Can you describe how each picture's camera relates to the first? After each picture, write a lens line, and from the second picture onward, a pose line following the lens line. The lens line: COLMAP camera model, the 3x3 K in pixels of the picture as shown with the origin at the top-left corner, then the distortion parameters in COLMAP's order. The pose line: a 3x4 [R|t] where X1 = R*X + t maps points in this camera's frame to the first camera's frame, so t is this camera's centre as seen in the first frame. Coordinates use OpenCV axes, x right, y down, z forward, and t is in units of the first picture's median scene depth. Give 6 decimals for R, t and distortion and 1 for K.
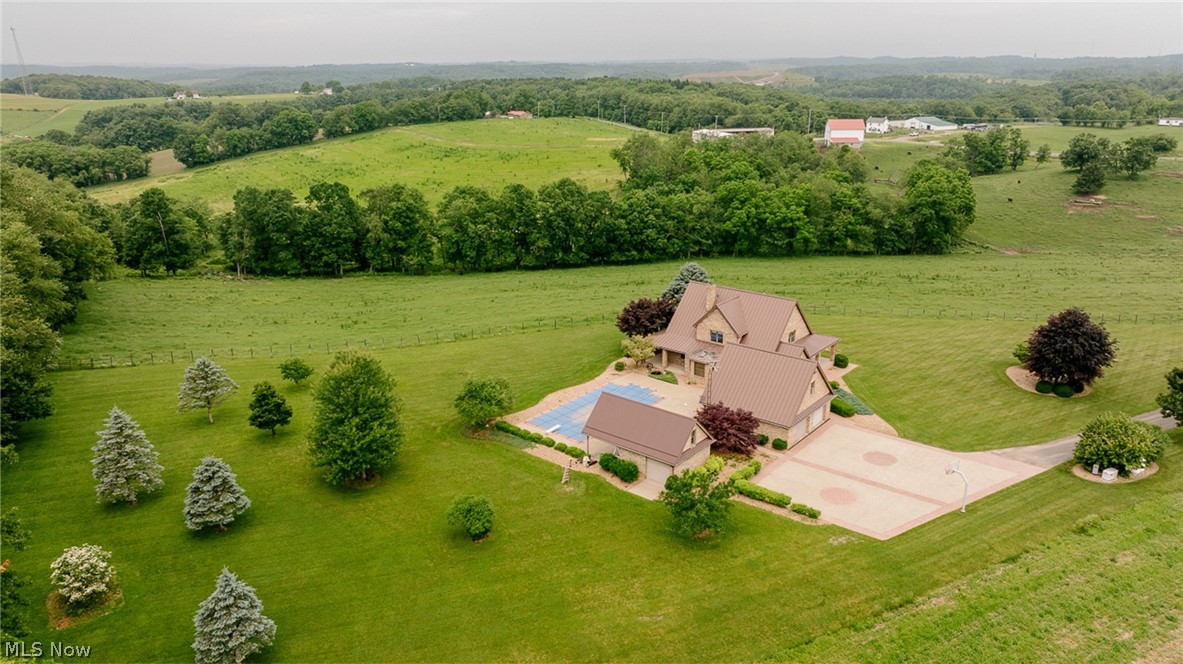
lens RADIAL K [[827.3, 0, 594.1], [0, 827.3, 330.5], [0, 0, 1]] dist [-0.031145, 0.025569]
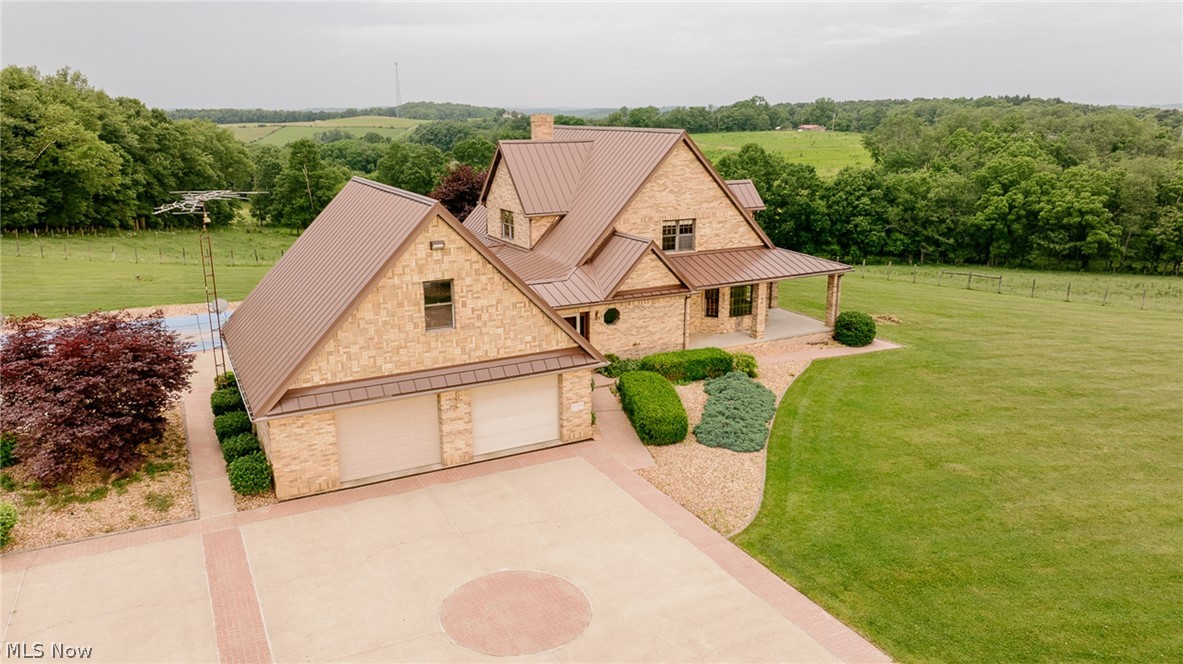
lens RADIAL K [[827.3, 0, 594.1], [0, 827.3, 330.5], [0, 0, 1]] dist [-0.031145, 0.025569]
pose [[0.920346, 0.103607, -0.377133, 0.135211], [-0.122604, 0.992098, -0.026647, 0.025526], [0.371392, 0.070762, 0.925776, 0.243918]]
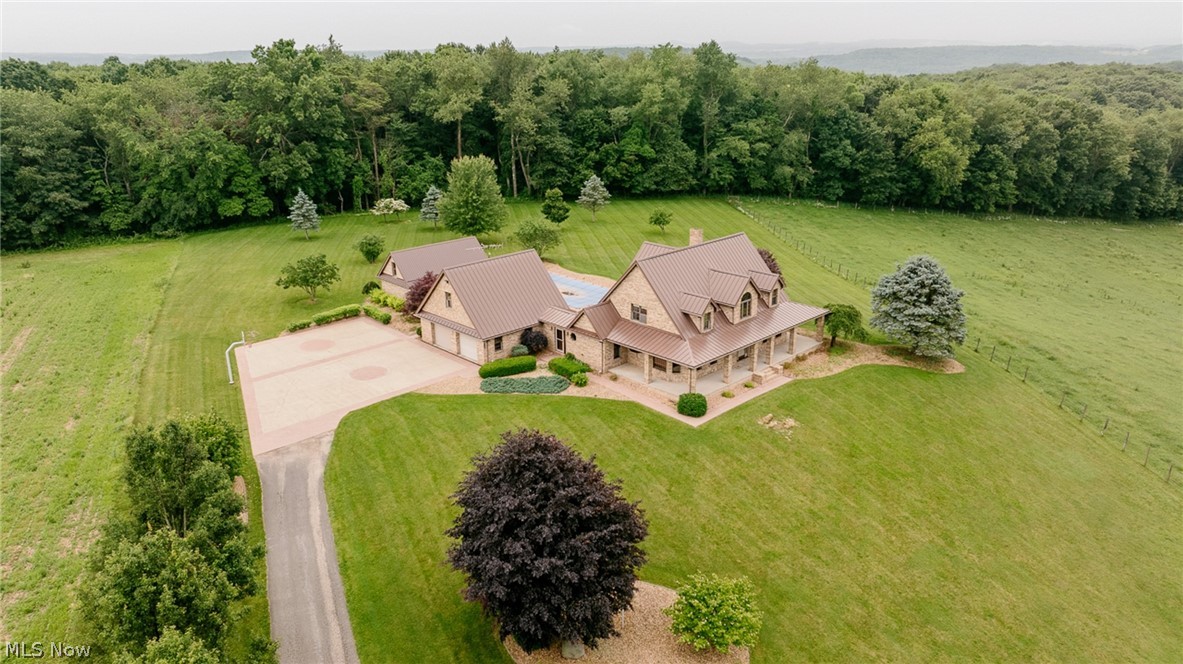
lens RADIAL K [[816.0, 0, 594.6], [0, 816.0, 335.5], [0, 0, 1]] dist [0.004145, -0.047336]
pose [[-0.115516, 0.333464, -0.935659, 0.344731], [-0.294456, 0.888129, 0.352877, -0.080299], [0.948658, 0.316274, -0.004402, 0.374489]]
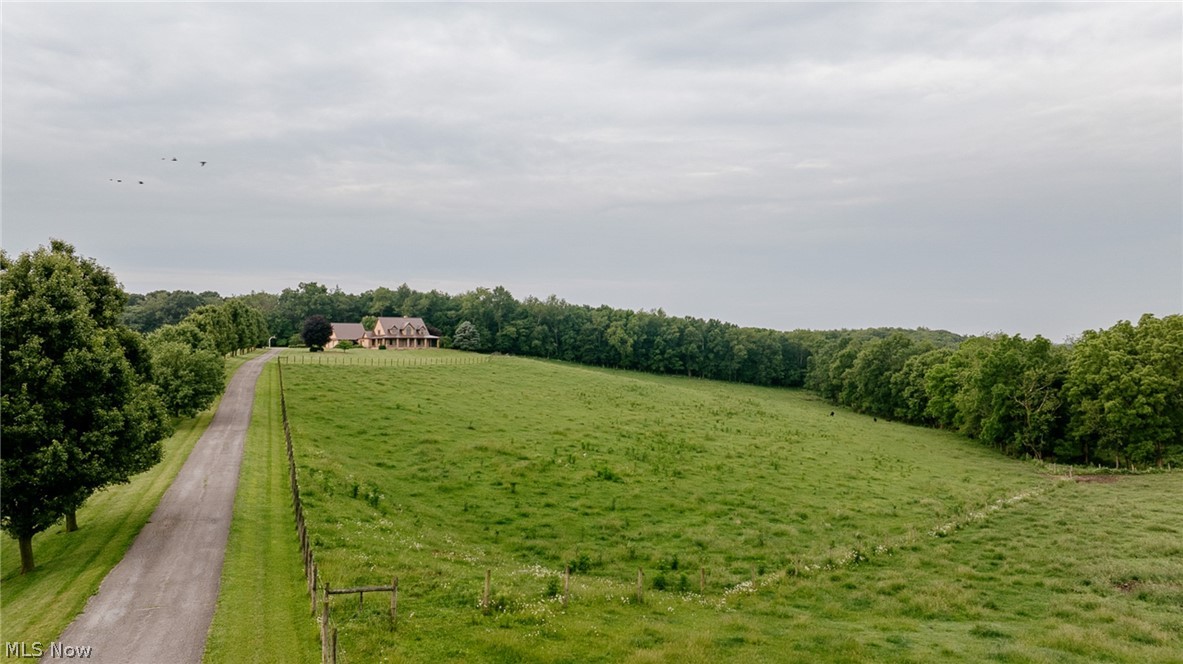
lens RADIAL K [[827.3, 0, 594.1], [0, 827.3, 330.5], [0, 0, 1]] dist [-0.031145, 0.025569]
pose [[-0.194542, -0.021450, -0.980660, 1.019821], [-0.289681, 0.956425, 0.036547, -0.110815], [0.937144, 0.291188, -0.192278, 0.819667]]
